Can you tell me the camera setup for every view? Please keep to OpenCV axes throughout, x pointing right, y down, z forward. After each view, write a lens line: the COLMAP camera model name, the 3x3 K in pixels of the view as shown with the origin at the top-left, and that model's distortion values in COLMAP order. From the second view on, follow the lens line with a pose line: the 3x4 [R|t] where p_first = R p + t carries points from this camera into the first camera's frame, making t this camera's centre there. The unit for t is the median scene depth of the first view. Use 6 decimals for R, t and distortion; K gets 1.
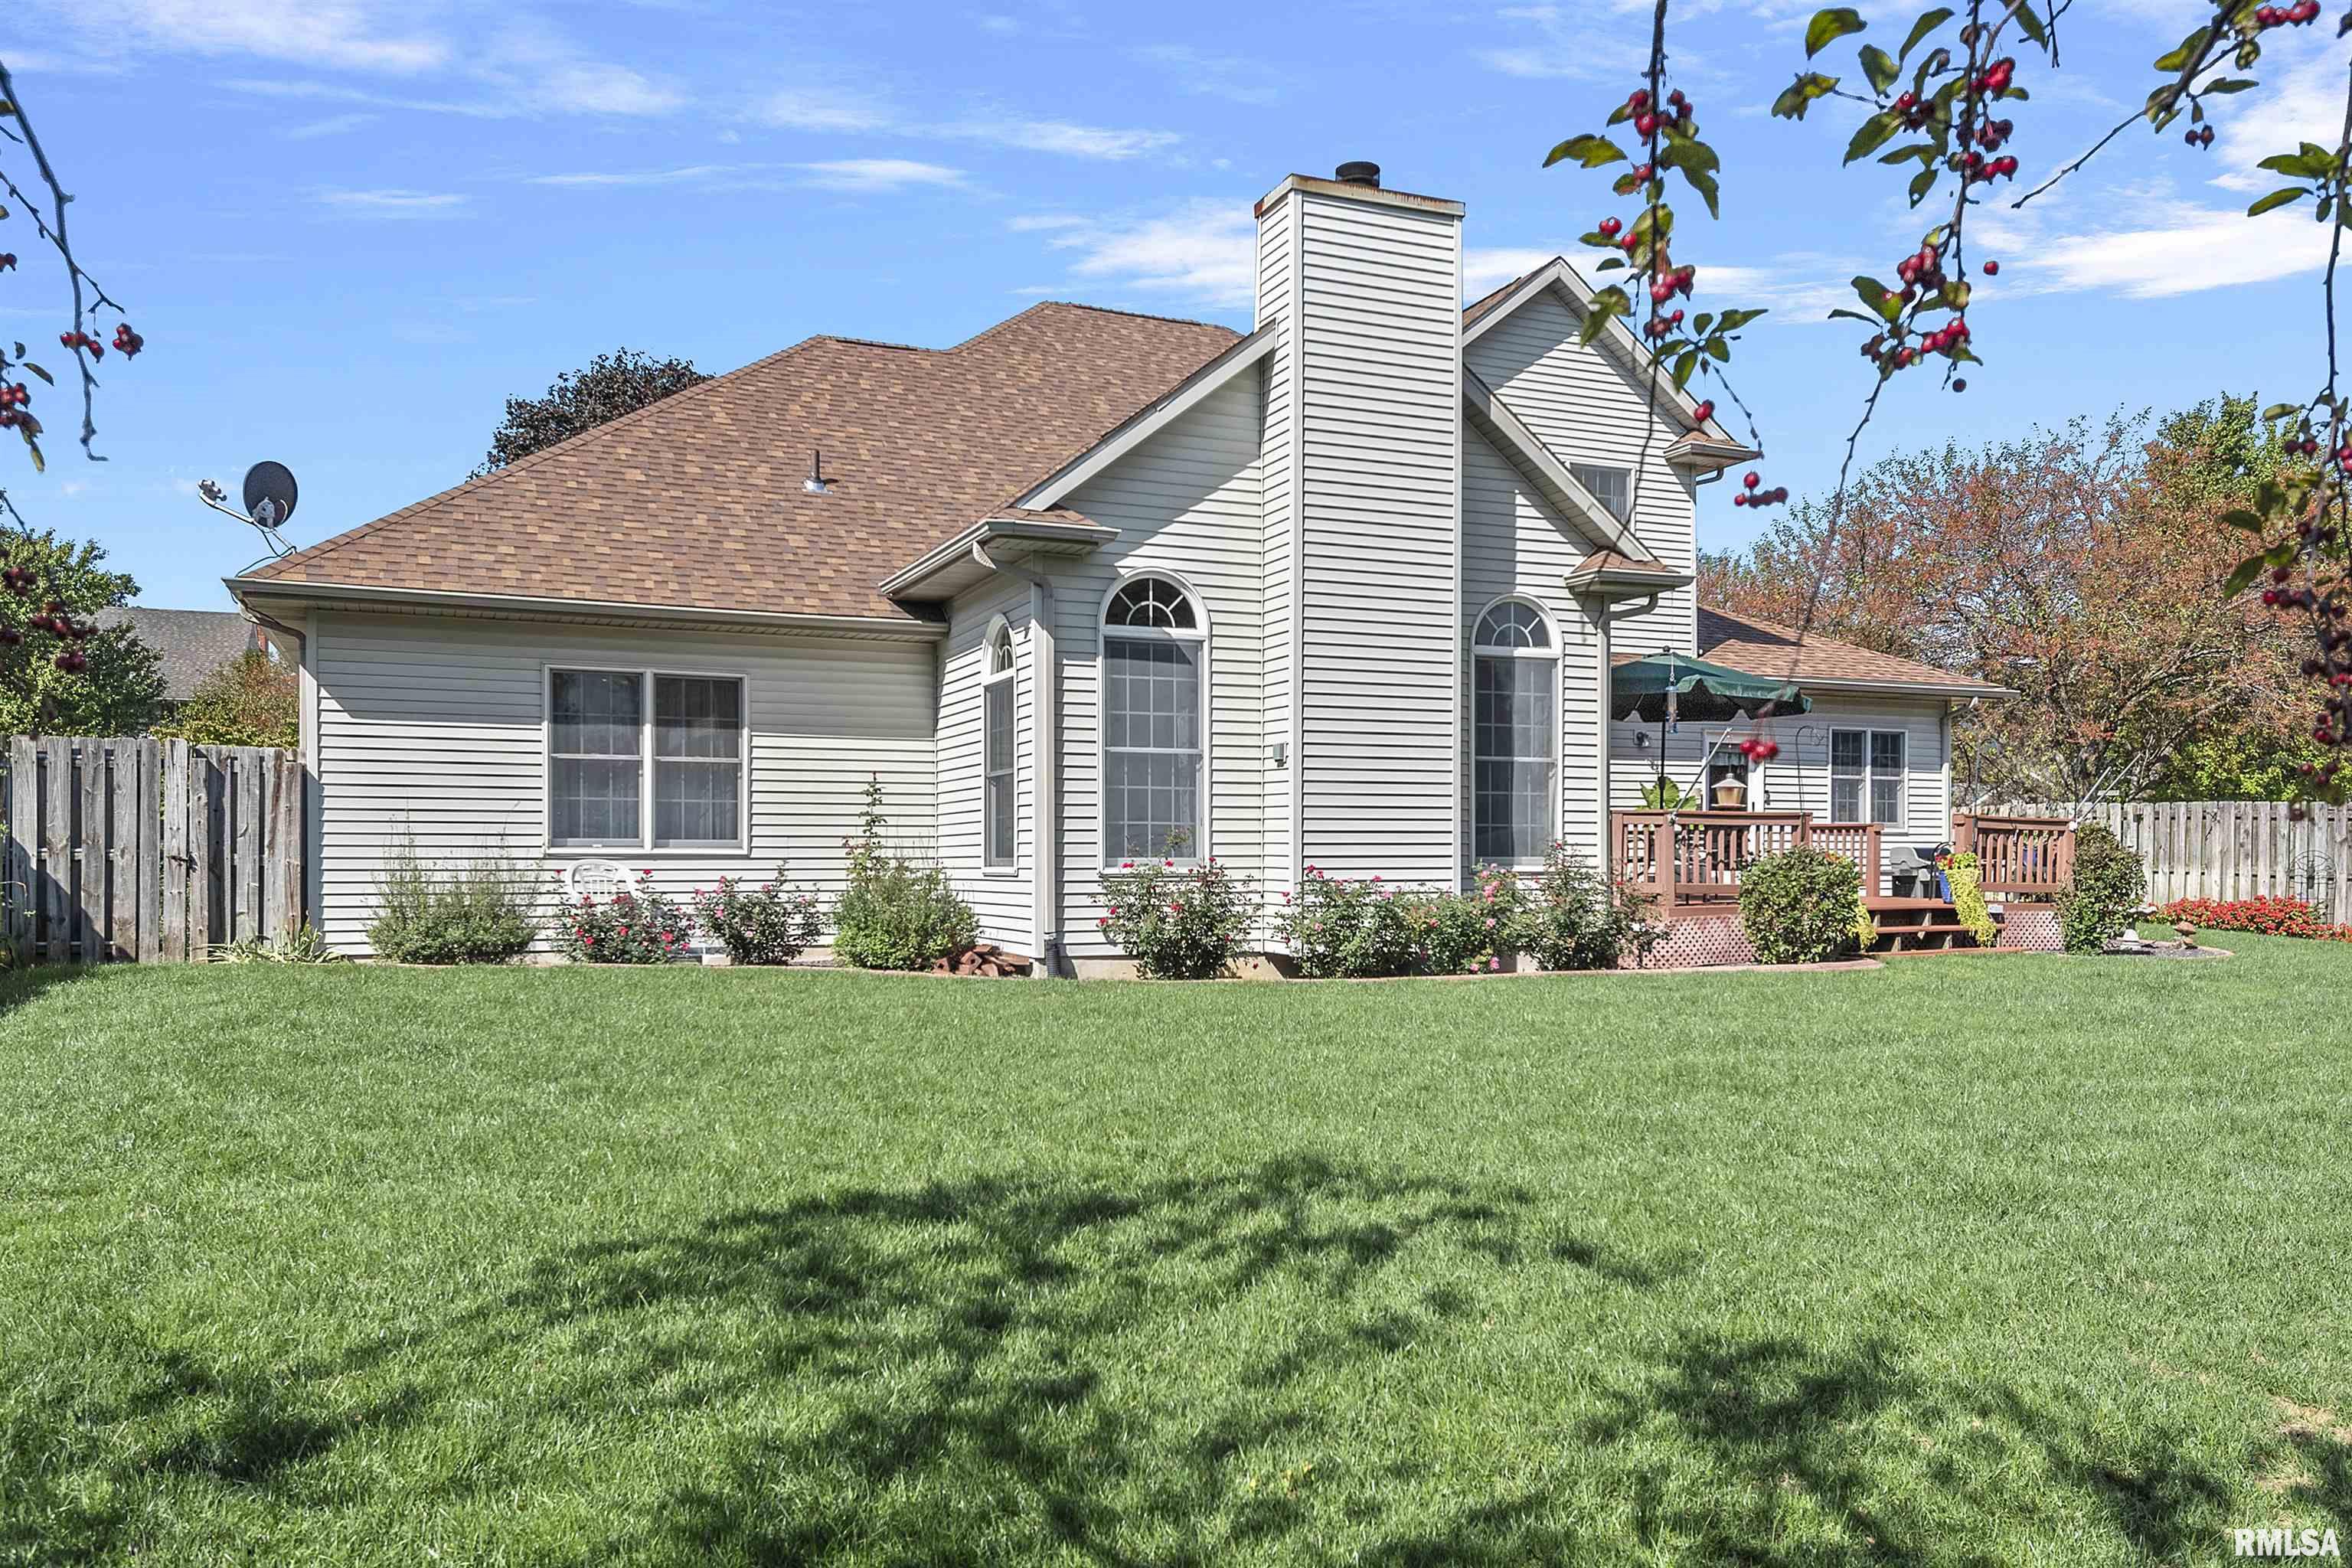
lens RADIAL K [[1669.7, 0, 1175.2], [0, 1669.7, 715.3], [0, 0, 1]] dist [0.081907, -0.094379]
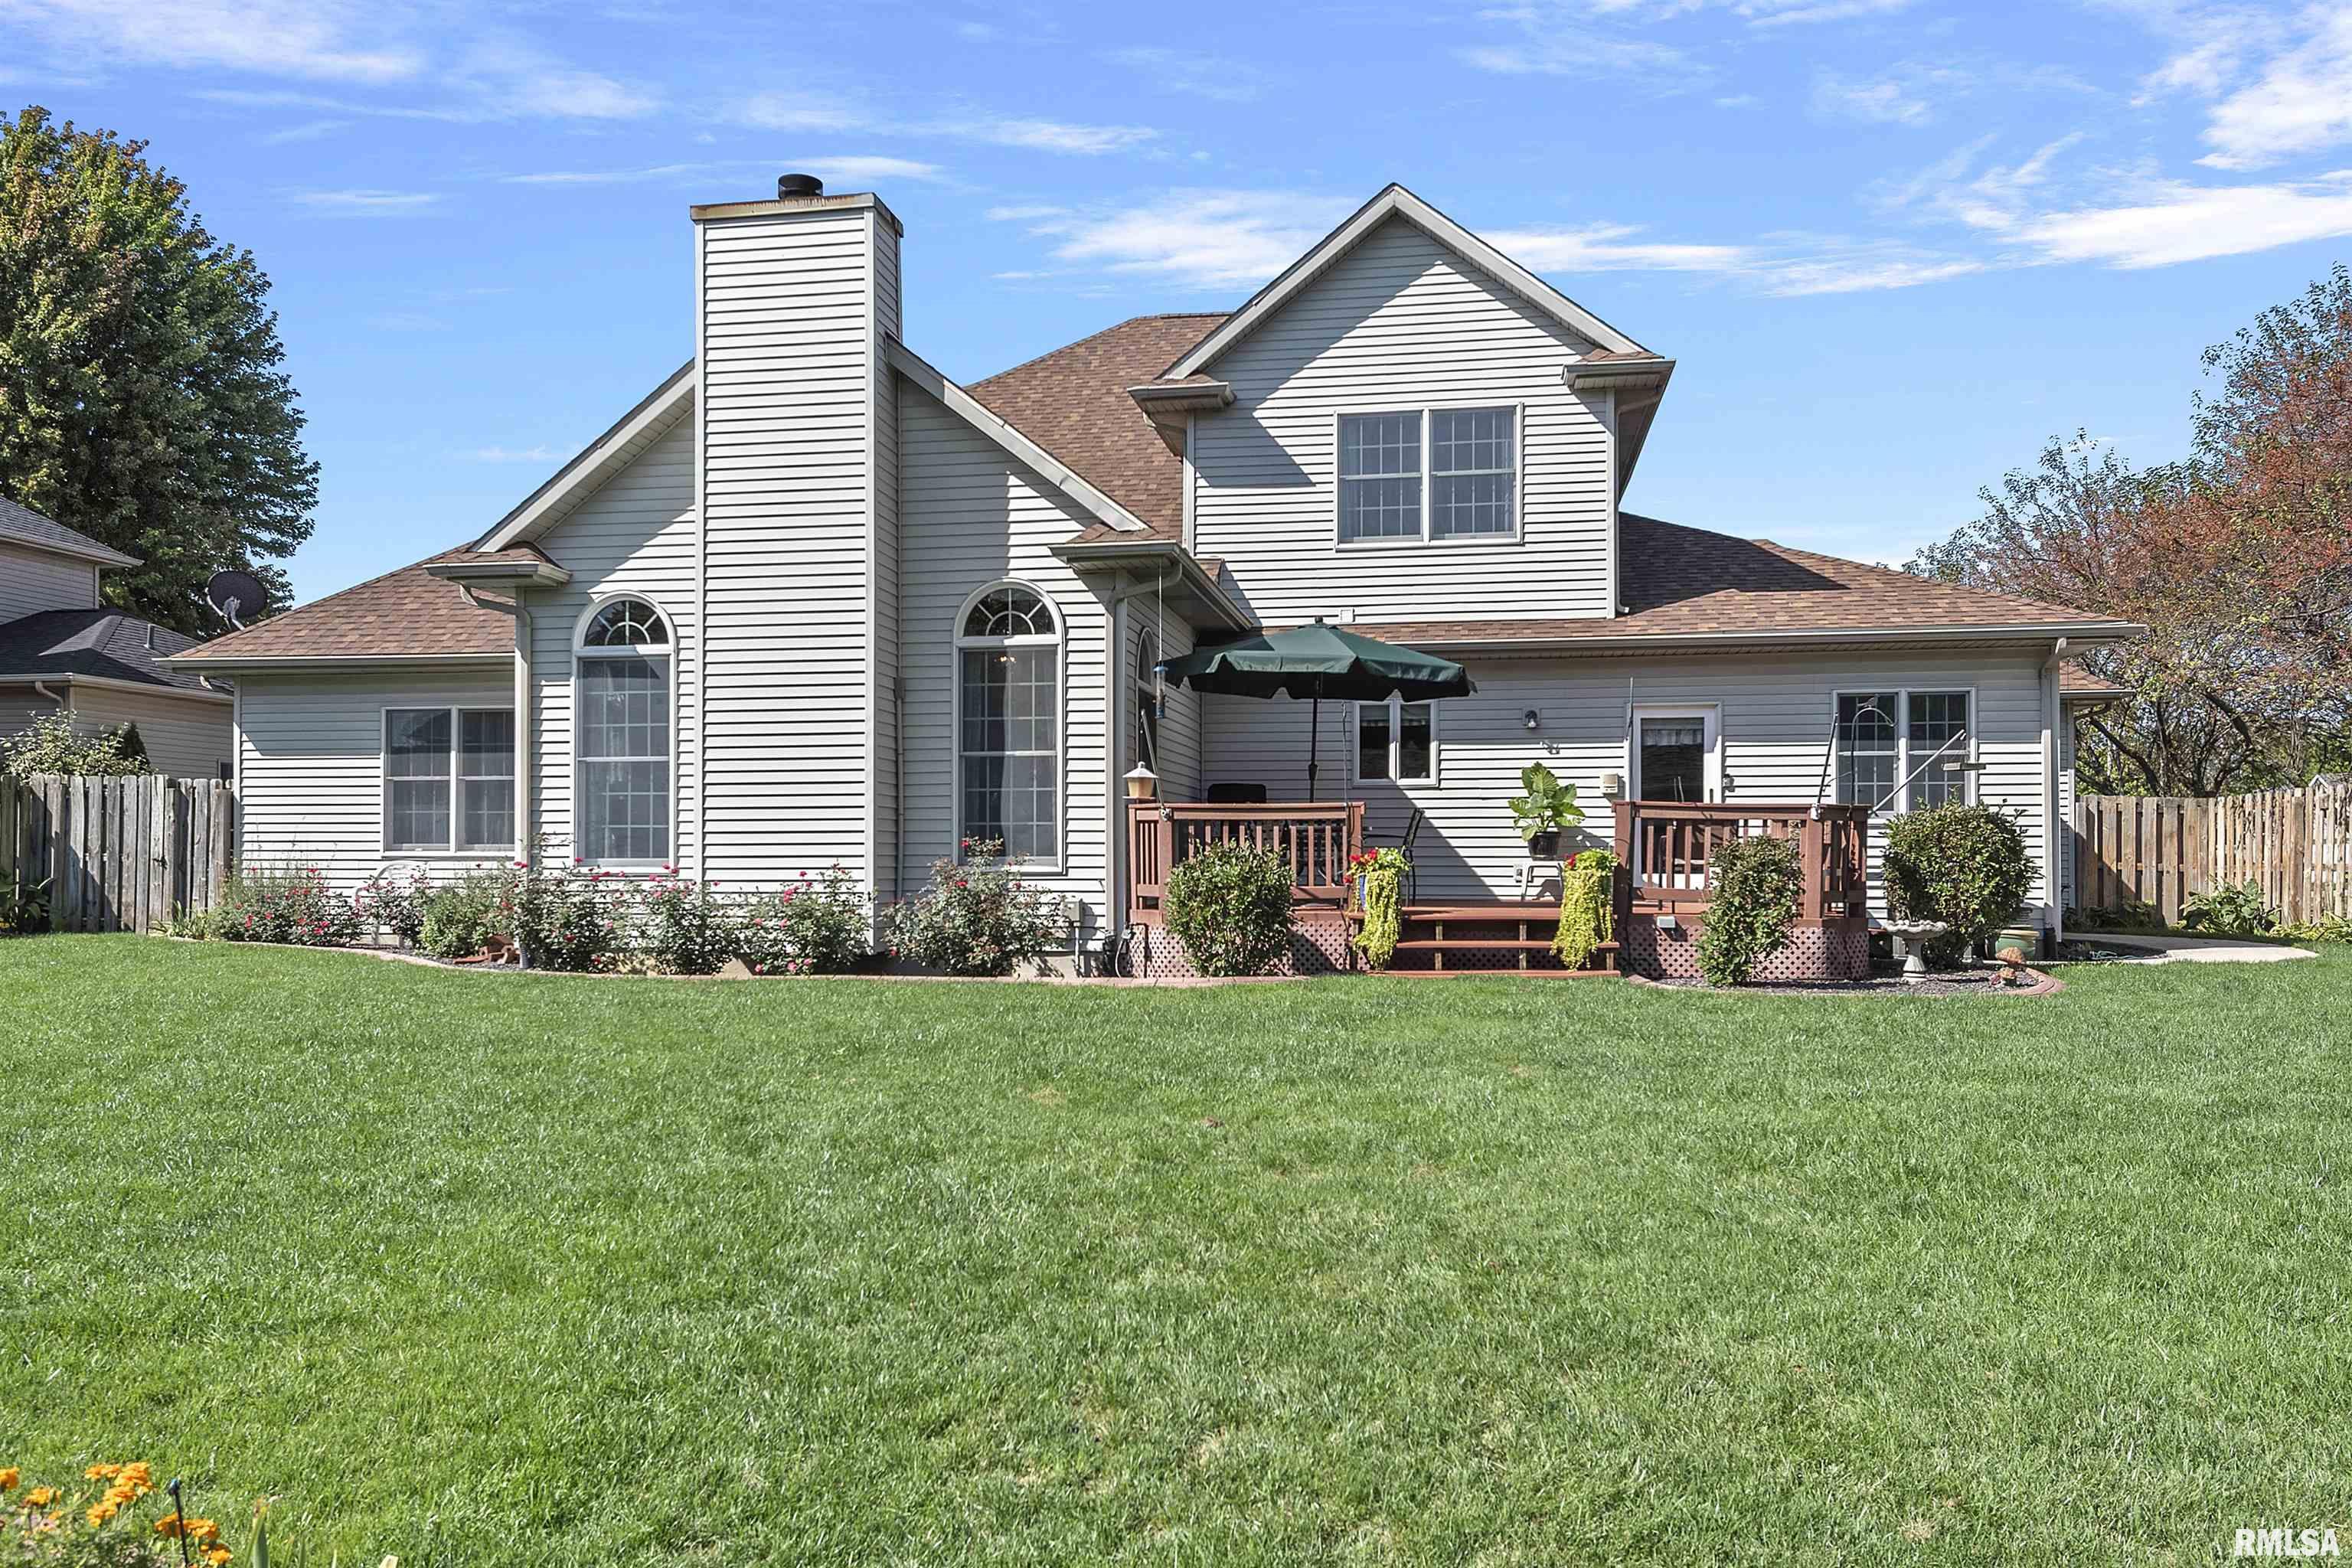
lens RADIAL K [[1693.3, 0, 1182.2], [0, 1693.3, 700.7], [0, 0, 1]] dist [0.045716, -0.030673]
pose [[0.835550, -0.053291, -0.546823, 0.855589], [0.046389, 0.998574, -0.026434, 0.027751], [0.547452, -0.003280, 0.836831, 0.263136]]
